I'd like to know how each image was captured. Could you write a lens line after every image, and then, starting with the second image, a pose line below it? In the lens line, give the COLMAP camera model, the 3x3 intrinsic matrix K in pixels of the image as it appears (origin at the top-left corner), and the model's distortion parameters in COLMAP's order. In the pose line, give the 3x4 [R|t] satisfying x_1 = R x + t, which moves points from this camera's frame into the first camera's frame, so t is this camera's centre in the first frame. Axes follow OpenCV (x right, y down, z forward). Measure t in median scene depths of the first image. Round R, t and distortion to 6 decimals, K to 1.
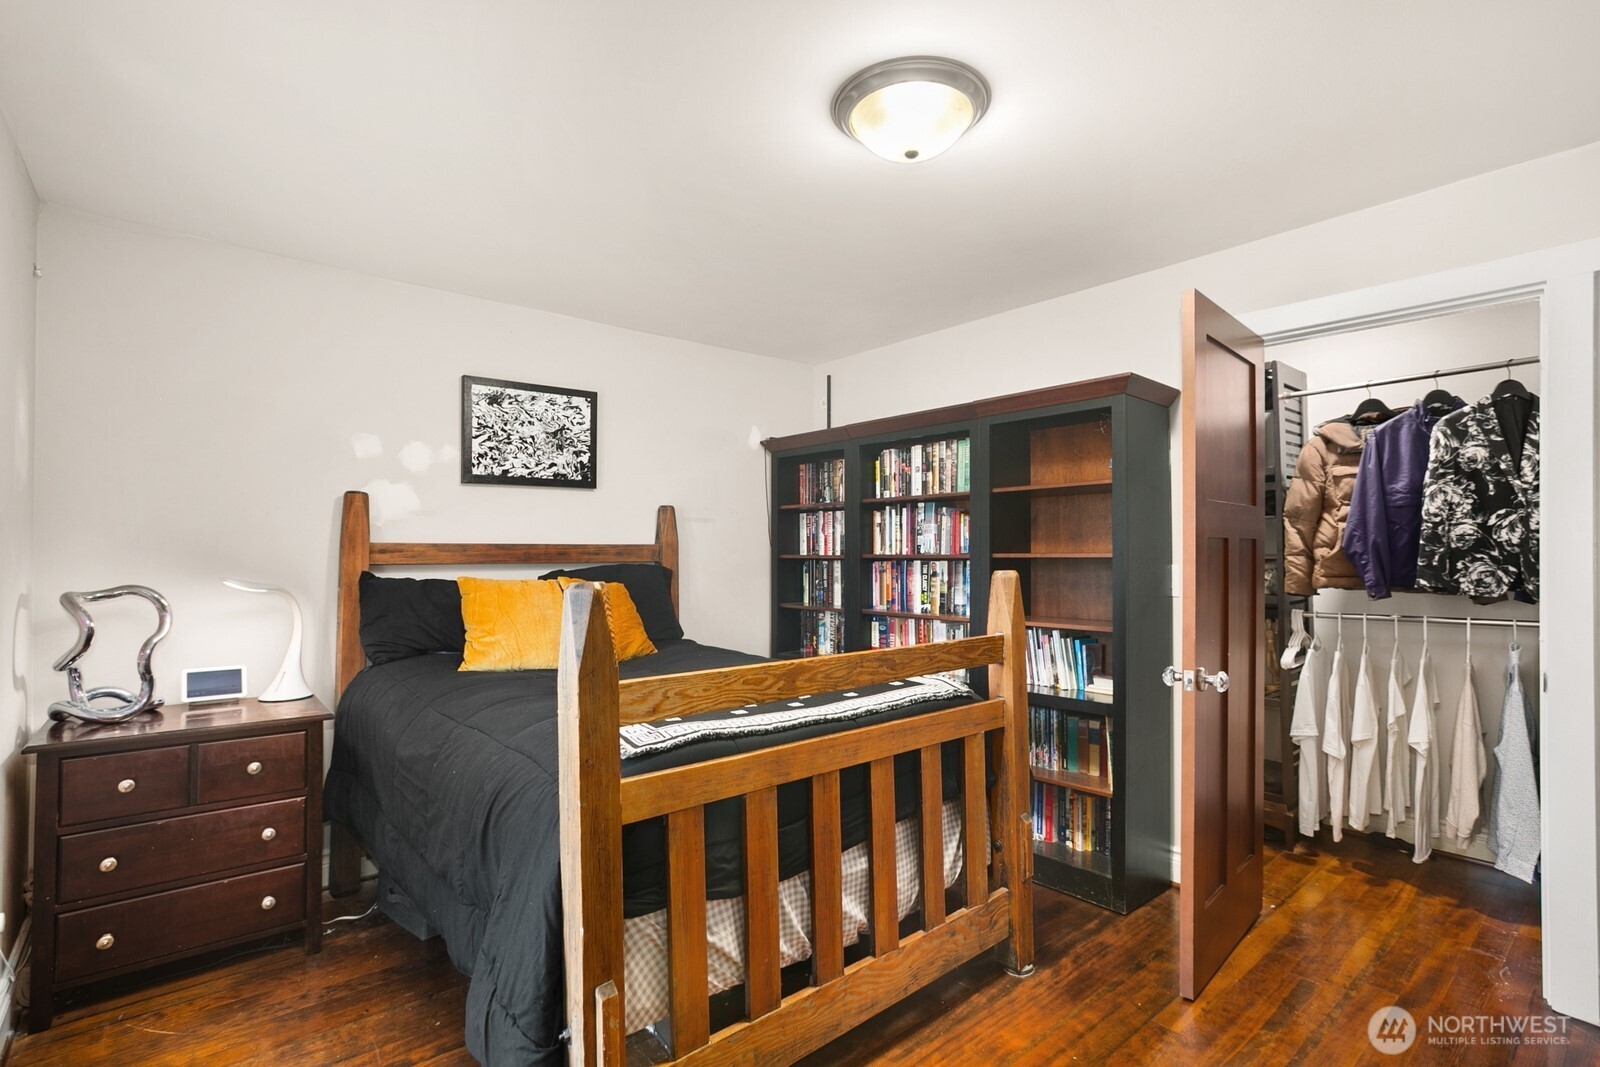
lens RADIAL K [[778.2, 0, 747.9], [0, 778.2, 553.8], [0, 0, 1]] dist [-0.022134, 0.015967]
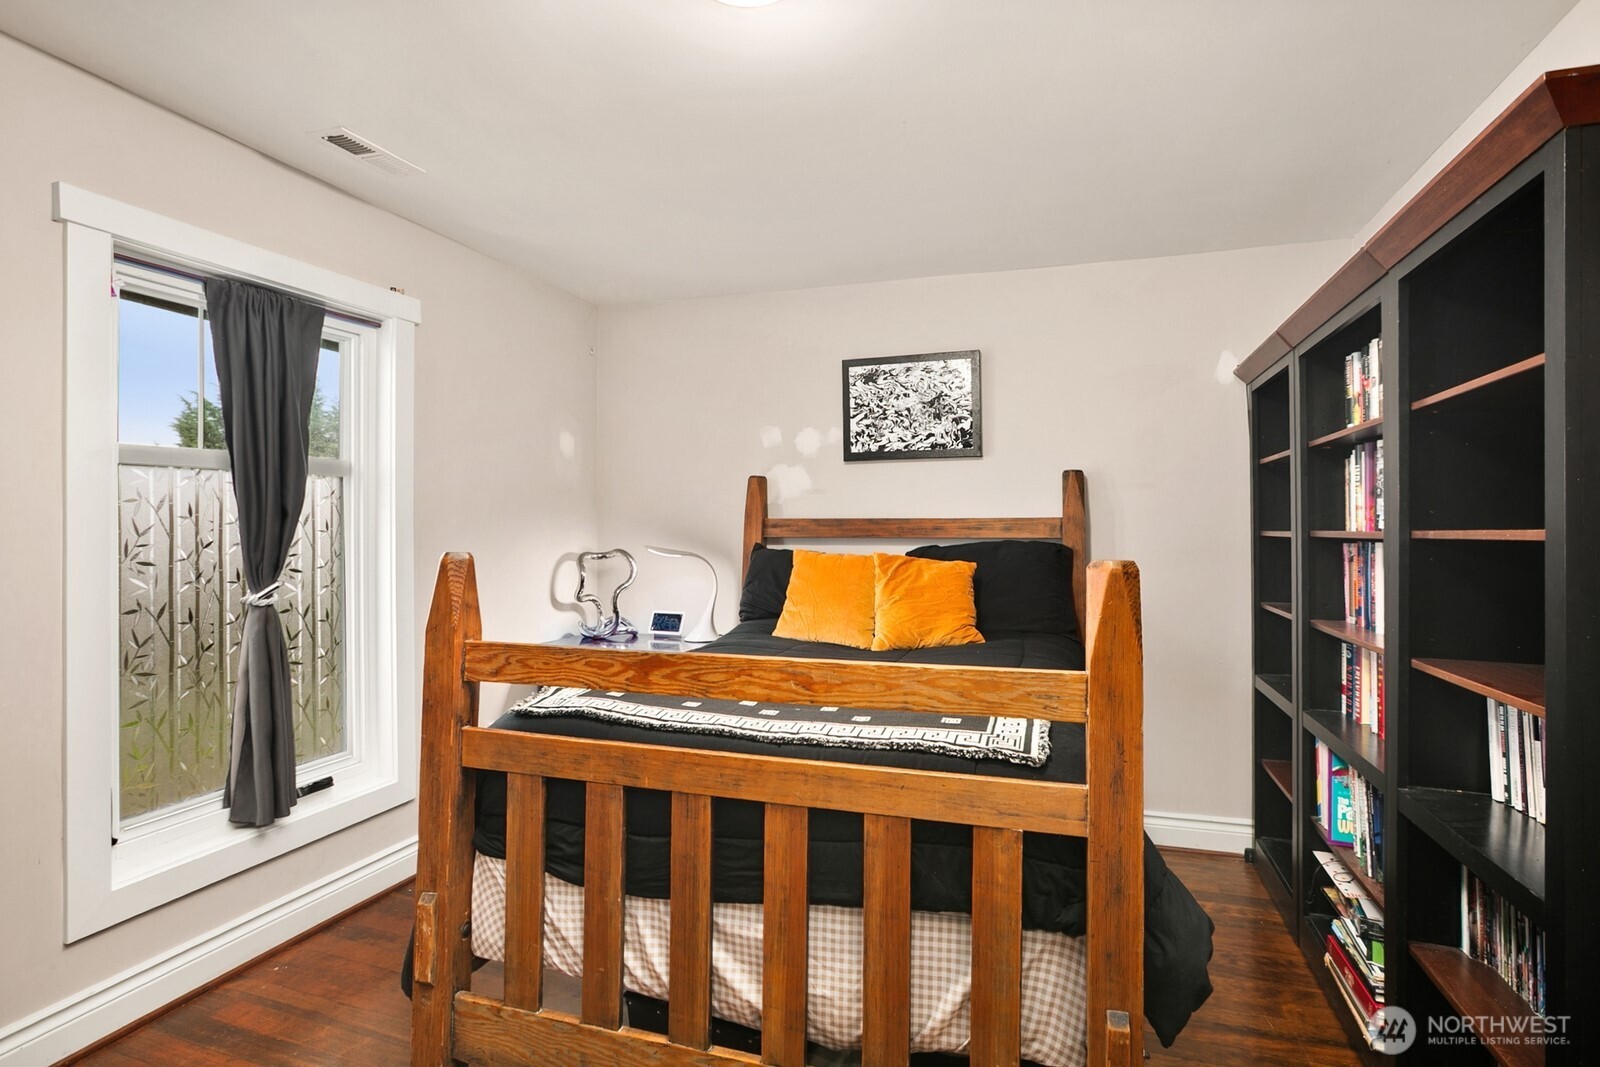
lens RADIAL K [[778.2, 0, 799.1], [0, 778.2, 525.2], [0, 0, 1]] dist [-0.022134, 0.015967]
pose [[0.541889, 0.000298, -0.840450, 0.485031], [-0.003682, 0.999991, -0.002019, -0.001791], [0.840442, 0.004189, 0.541885, 0.364686]]
